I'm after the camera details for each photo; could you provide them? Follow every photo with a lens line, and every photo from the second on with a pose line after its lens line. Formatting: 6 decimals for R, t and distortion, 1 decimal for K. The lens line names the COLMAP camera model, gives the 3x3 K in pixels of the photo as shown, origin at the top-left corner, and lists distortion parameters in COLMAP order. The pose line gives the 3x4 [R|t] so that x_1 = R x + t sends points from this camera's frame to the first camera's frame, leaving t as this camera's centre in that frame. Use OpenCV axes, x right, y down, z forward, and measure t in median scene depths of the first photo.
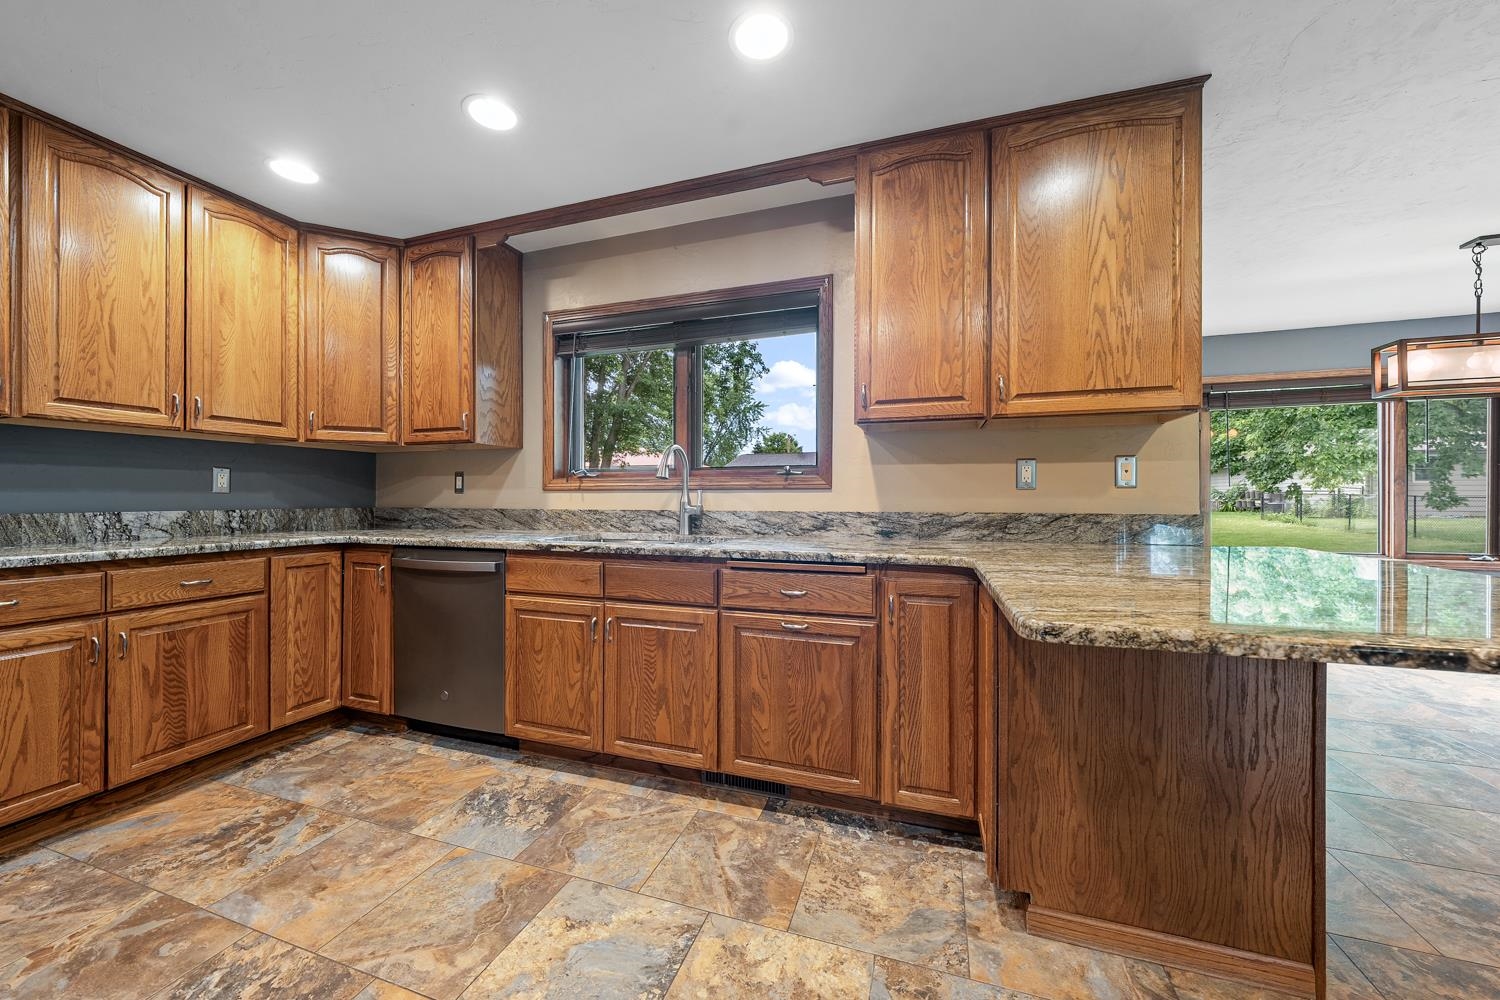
lens RADIAL K [[536.5, 0, 728.2], [0, 536.5, 496.8], [0, 0, 1]] dist [-0.003102, 0.000039]
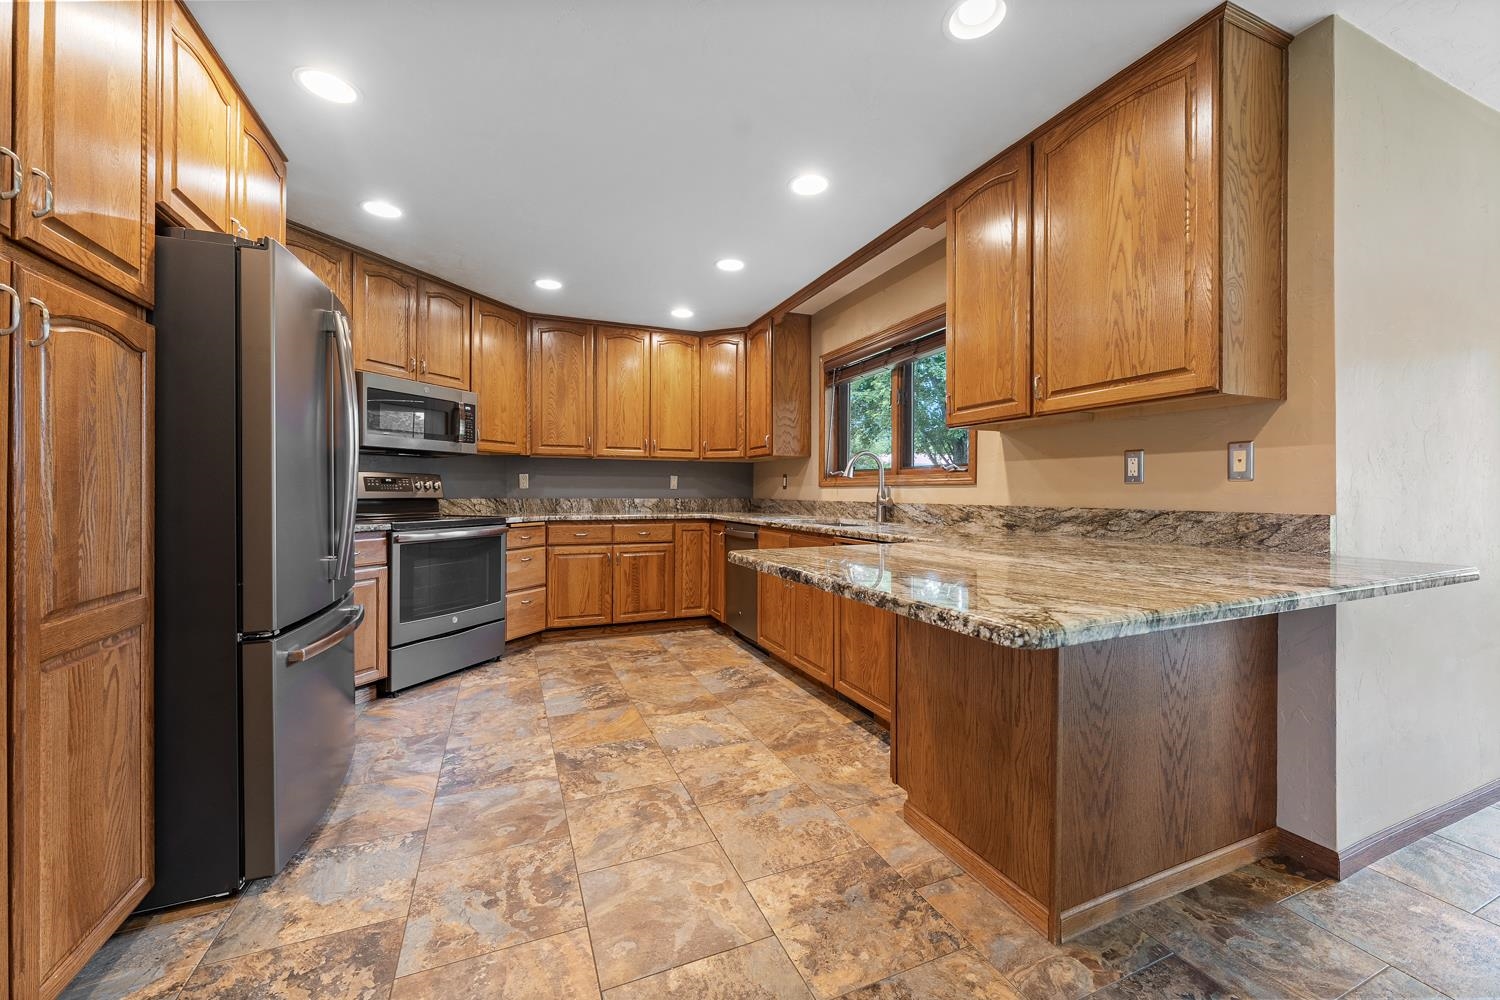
lens RADIAL K [[571.0, 0, 746.6], [0, 571.0, 491.4], [0, 0, 1]] dist [-0.000870, 0.000098]
pose [[0.667764, 0.001036, -0.744373, 0.874928], [-0.002881, 0.999995, -0.001193, 0.002702], [0.744368, 0.002941, 0.667763, -0.152995]]
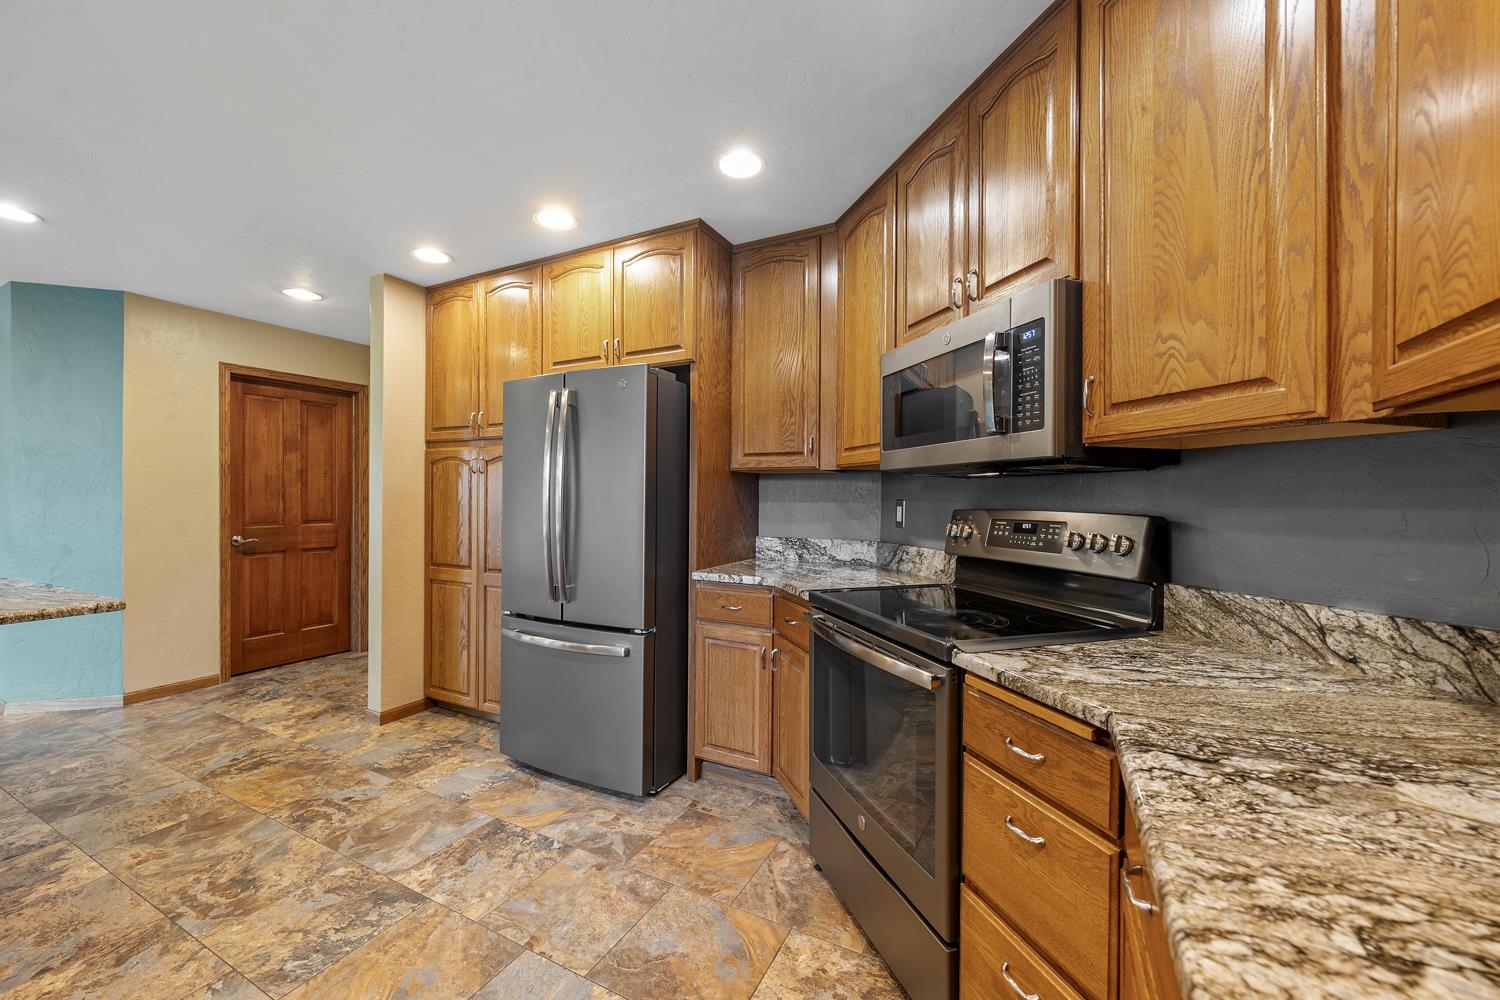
lens RADIAL K [[594.4, 0, 725.0], [0, 594.4, 487.9], [0, 0, 1]] dist [-0.000643, -0.000102]
pose [[-0.985795, -0.001732, 0.167943, -0.897962], [-0.004359, 0.999874, -0.015277, -0.074692], [-0.167896, -0.015792, -0.985678, 1.196222]]
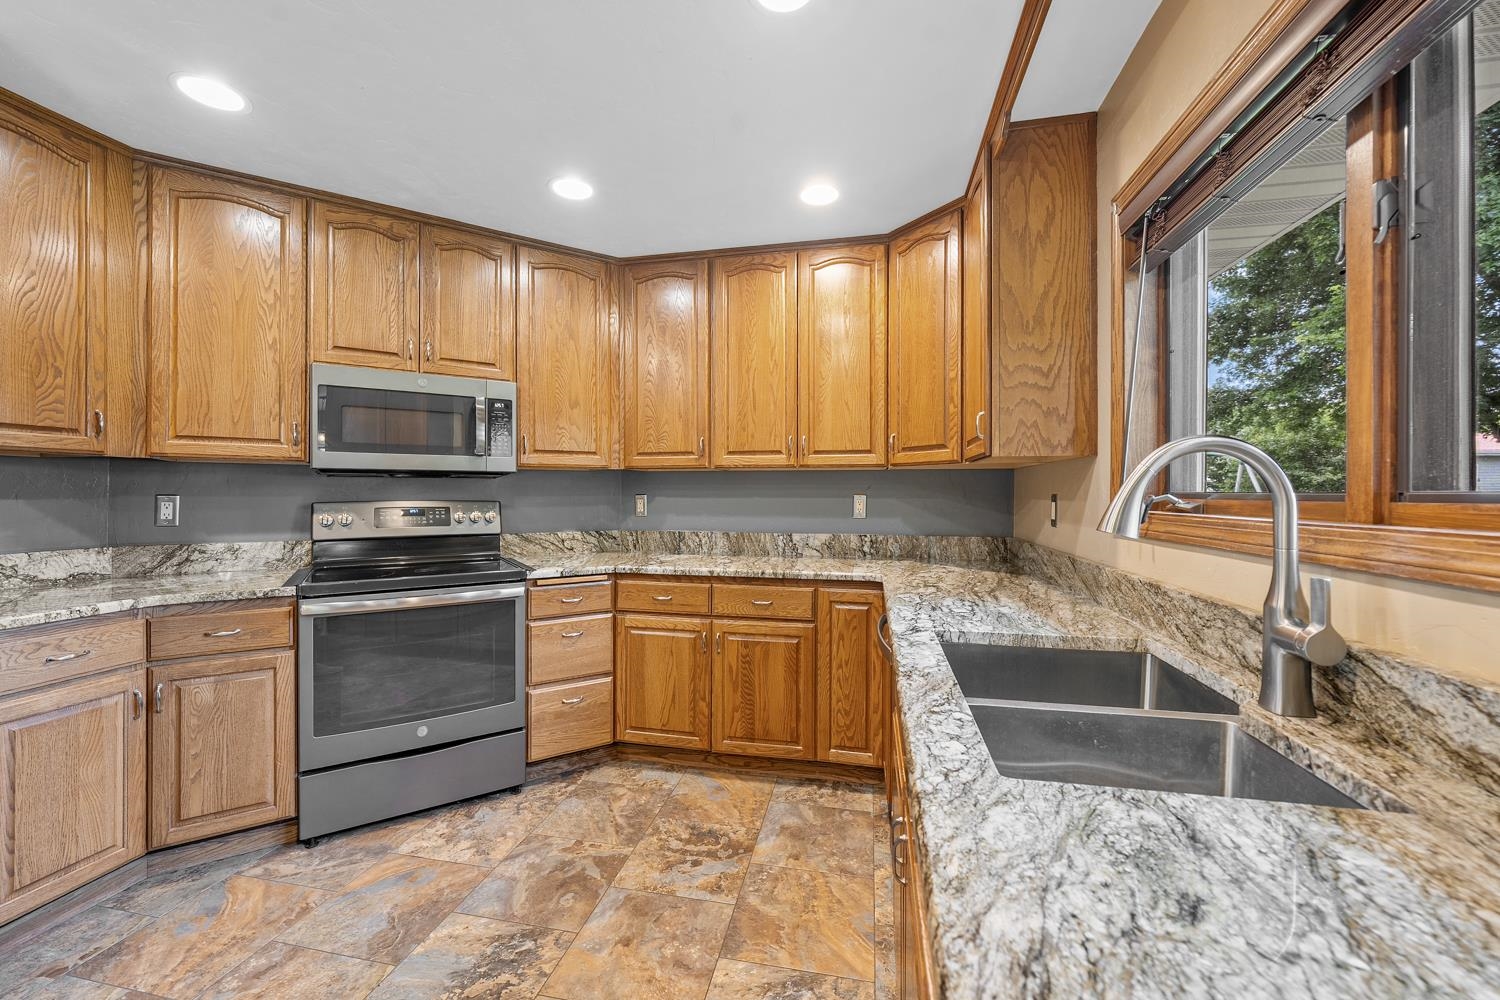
lens RADIAL K [[603.7, 0, 754.2], [0, 603.7, 494.6], [0, 0, 1]] dist [-0.000387, -0.000100]
pose [[0.153037, 0.000101, -0.988220, 0.280710], [0.000101, 1.000000, 0.000118, -0.071296], [0.988220, -0.000118, 0.153037, 0.791711]]
